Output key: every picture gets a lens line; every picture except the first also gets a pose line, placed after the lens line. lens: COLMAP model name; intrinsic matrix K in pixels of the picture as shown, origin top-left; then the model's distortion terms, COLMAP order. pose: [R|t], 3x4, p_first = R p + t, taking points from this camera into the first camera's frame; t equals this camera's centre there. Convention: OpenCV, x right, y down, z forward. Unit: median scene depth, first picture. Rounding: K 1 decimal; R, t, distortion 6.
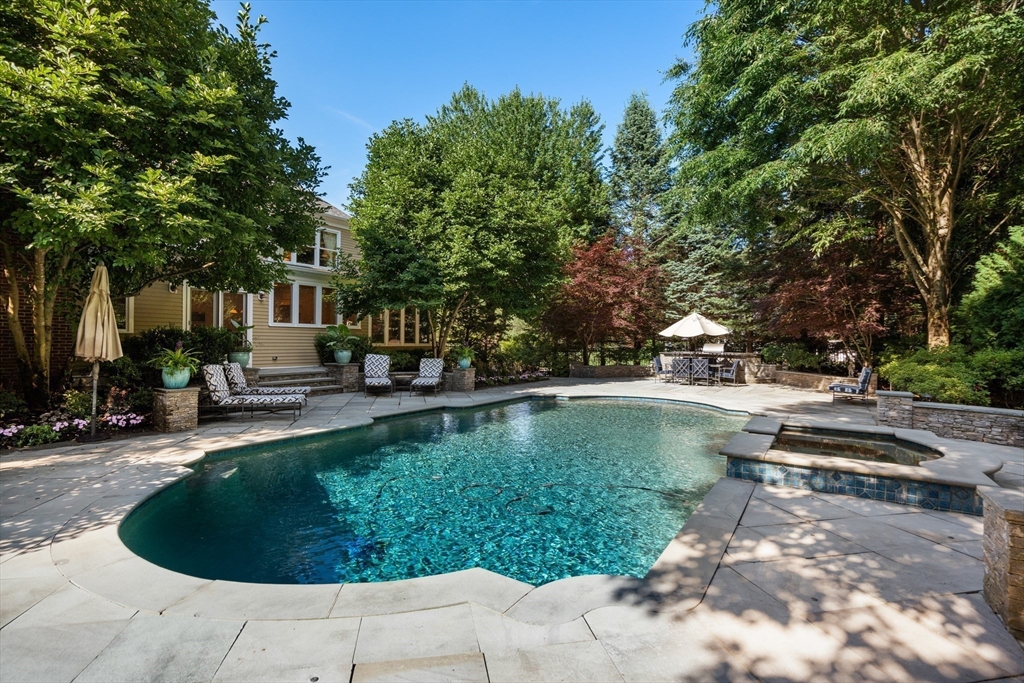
lens RADIAL K [[473.0, 0, 508.9], [0, 473.0, 343.2], [0, 0, 1]] dist [-0.002083, 0.000130]
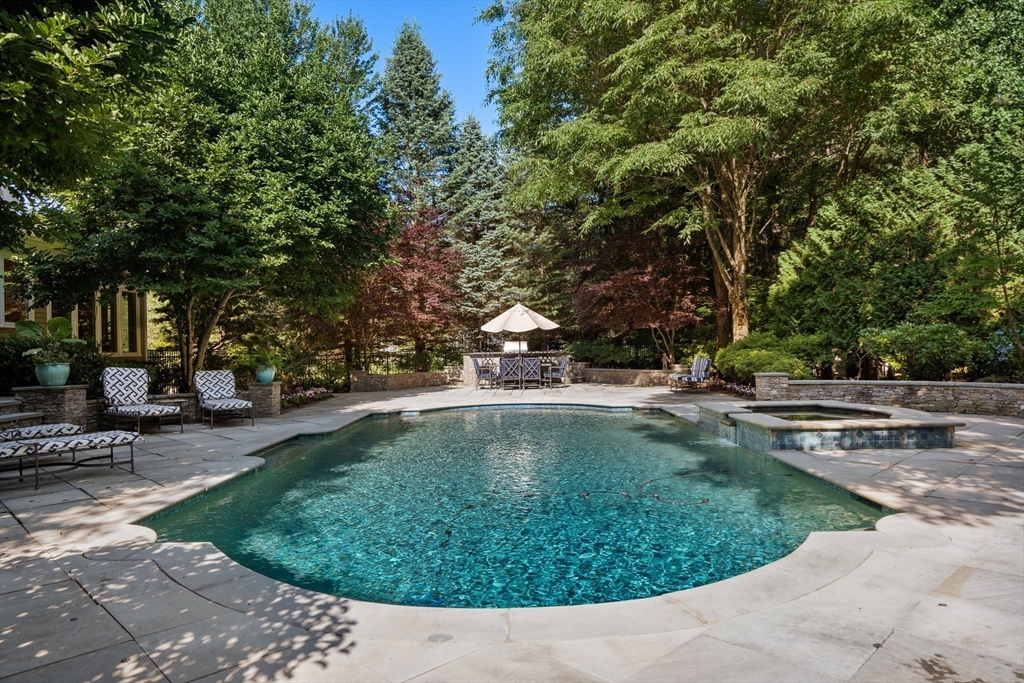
lens RADIAL K [[642.1, 0, 512.2], [0, 642.1, 349.1], [0, 0, 1]] dist [0.005087, 0.001108]
pose [[0.846425, -0.031496, 0.531576, -0.323066], [0.033513, 0.999421, 0.005854, 0.013254], [-0.531453, 0.012859, 0.846990, 0.042142]]
